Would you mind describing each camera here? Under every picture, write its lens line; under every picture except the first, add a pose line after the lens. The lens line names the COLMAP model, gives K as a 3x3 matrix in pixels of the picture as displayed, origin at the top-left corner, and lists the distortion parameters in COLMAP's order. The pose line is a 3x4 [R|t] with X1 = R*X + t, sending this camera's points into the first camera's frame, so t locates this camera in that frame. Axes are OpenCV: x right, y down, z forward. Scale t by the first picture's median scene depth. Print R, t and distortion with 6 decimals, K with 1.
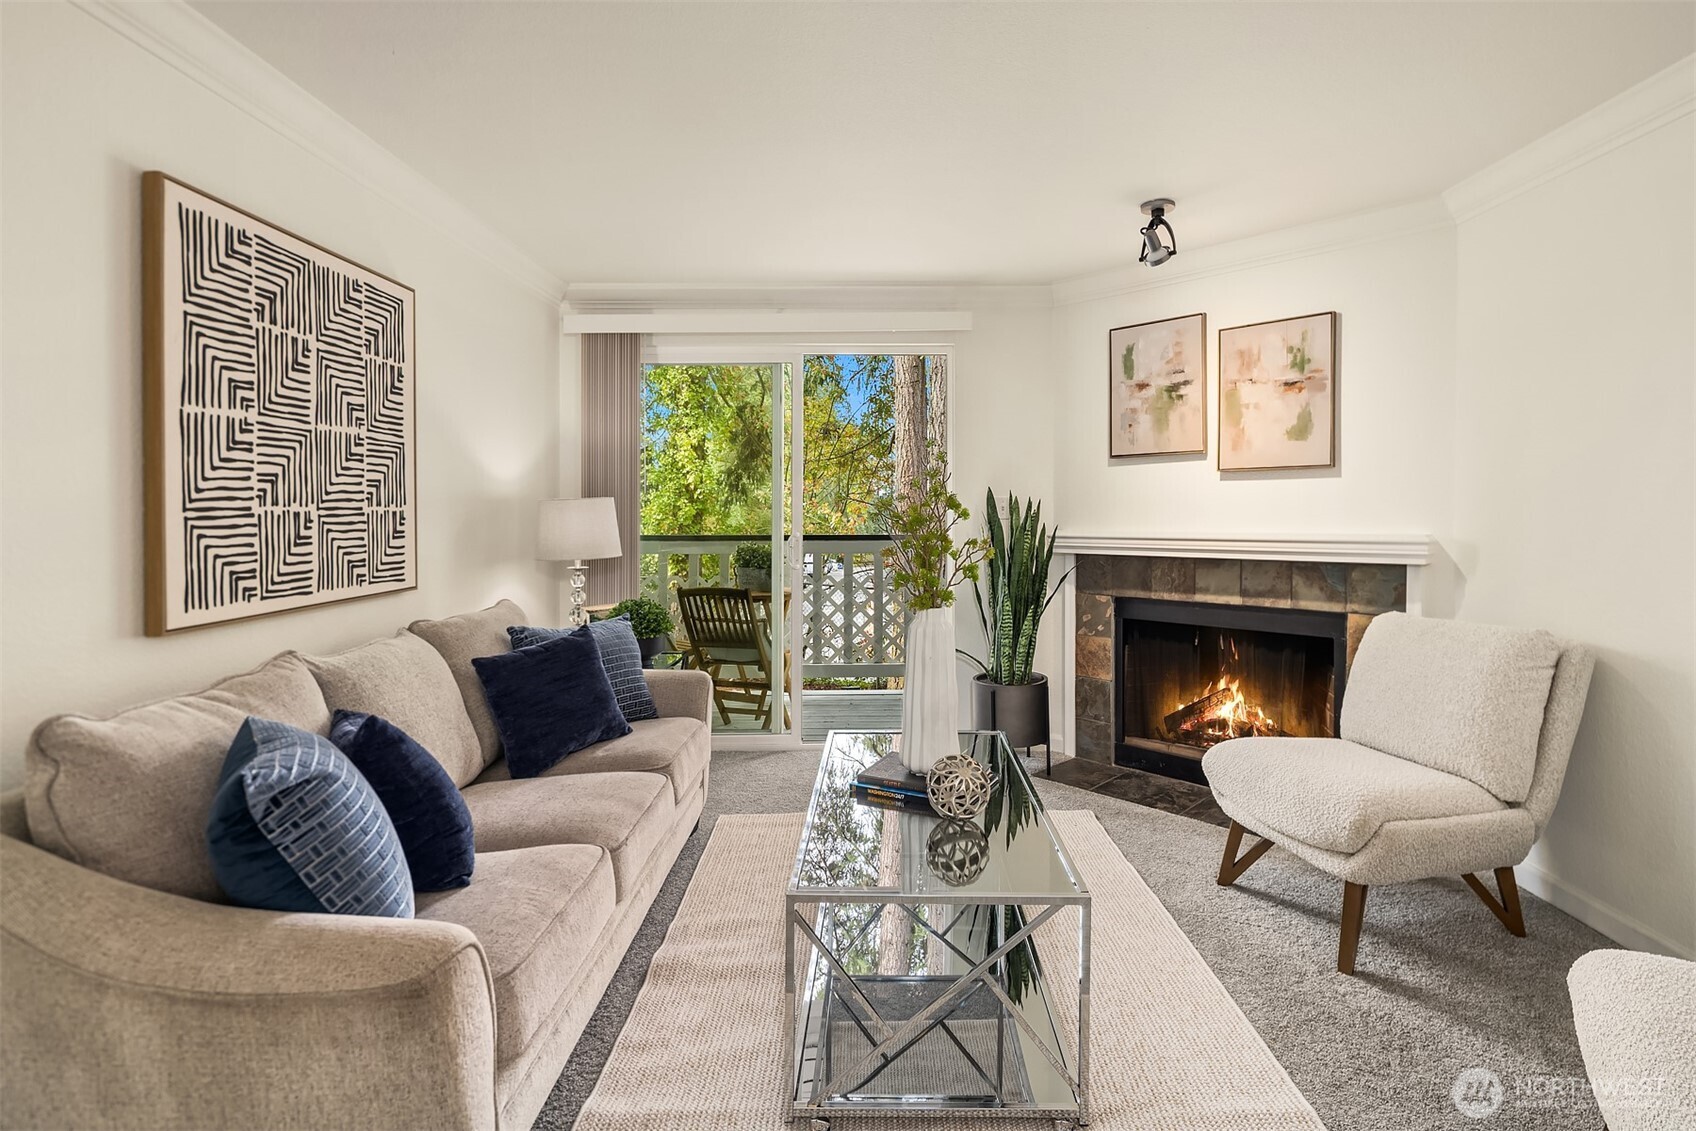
lens RADIAL K [[860.3, 0, 890.0], [0, 860.3, 496.9], [0, 0, 1]] dist [-0.002502, -0.002654]
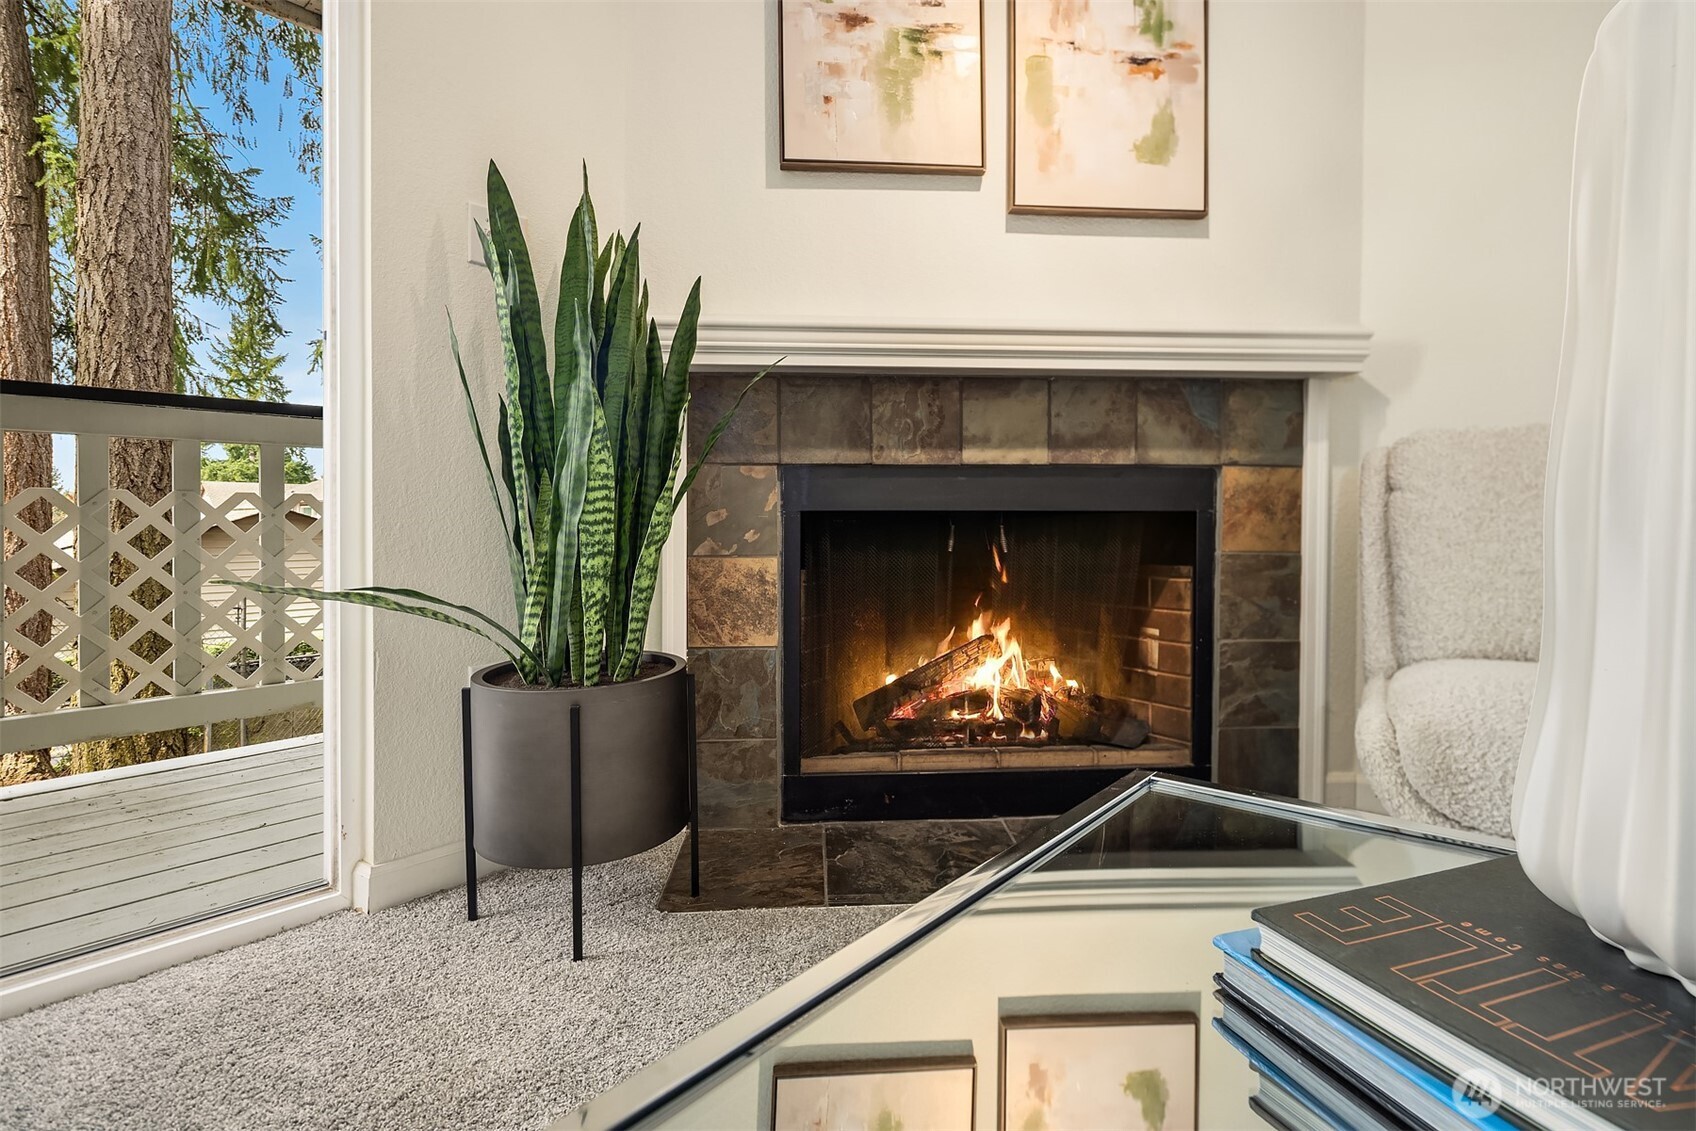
lens RADIAL K [[860.3, 0, 860.8], [0, 860.3, 559.4], [0, 0, 1]] dist [-0.002502, -0.002654]
pose [[0.652468, -0.006262, 0.757791, -0.079739], [-0.004917, 0.999910, 0.012497, 0.189849], [-0.757801, -0.011880, 0.652378, 0.783845]]
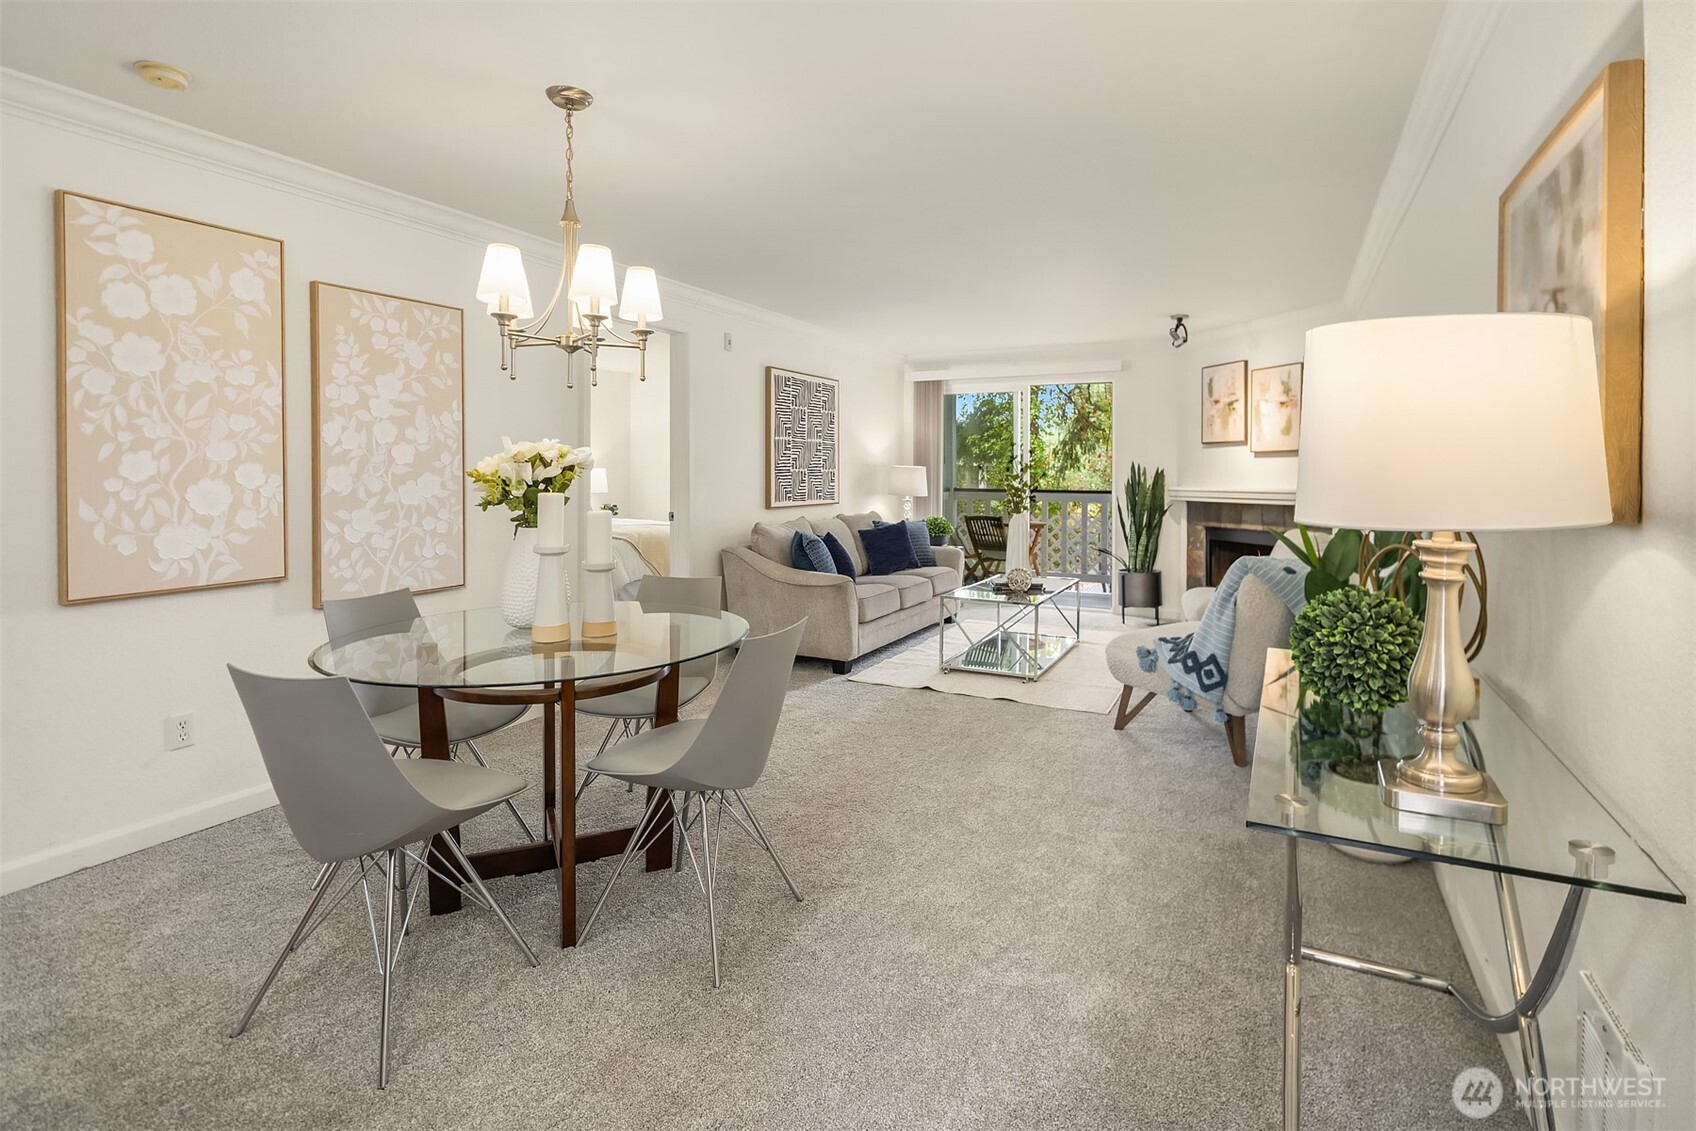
lens RADIAL K [[860.3, 0, 881.3], [0, 860.3, 463.6], [0, 0, 1]] dist [-0.002502, -0.002654]
pose [[0.898514, 0.004992, -0.438916, 0.508154], [-0.004280, 0.999987, 0.002612, -0.010365], [0.438923, -0.000468, 0.898524, -0.924222]]
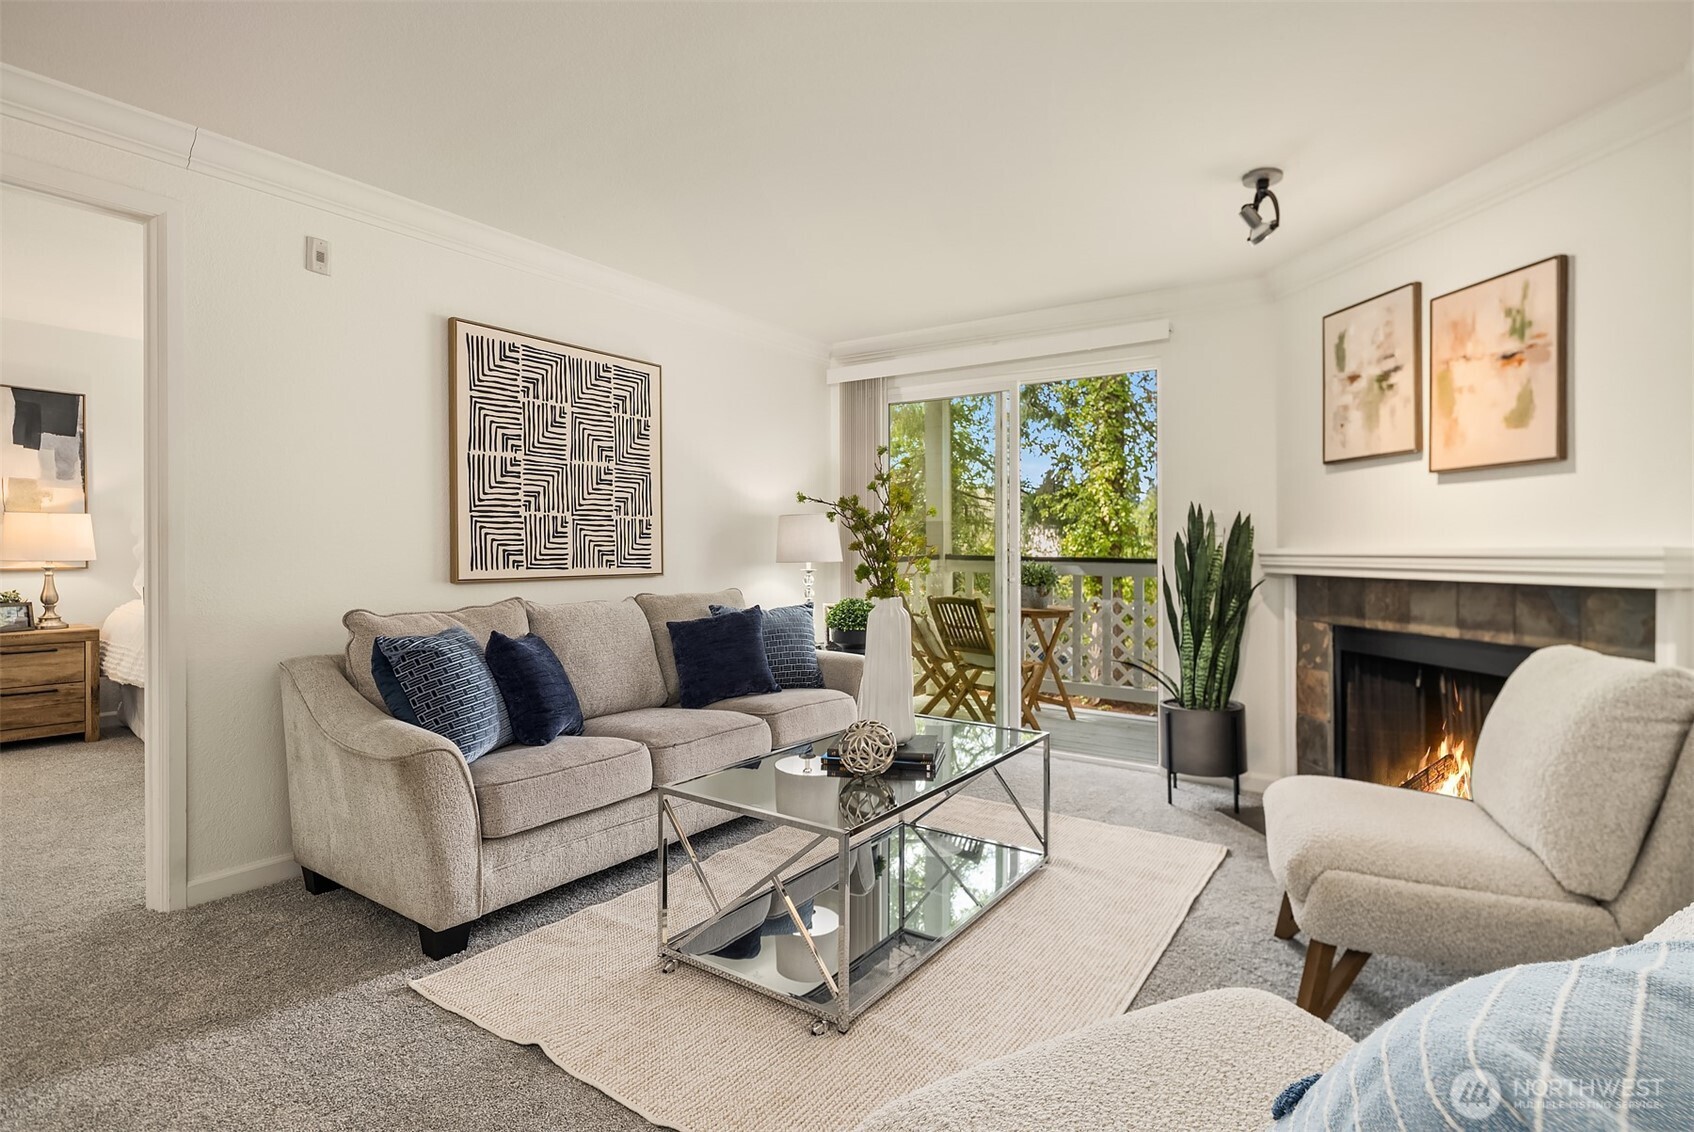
lens RADIAL K [[859.3, 0, 864.0], [0, 859.3, 528.9], [0, 0, 1]] dist [-0.002502, -0.002654]
pose [[0.814759, -0.002301, -0.579795, 0.447637], [-0.003649, 0.999952, -0.009096, 0.034878], [0.579788, 0.009527, 0.814712, 0.029752]]
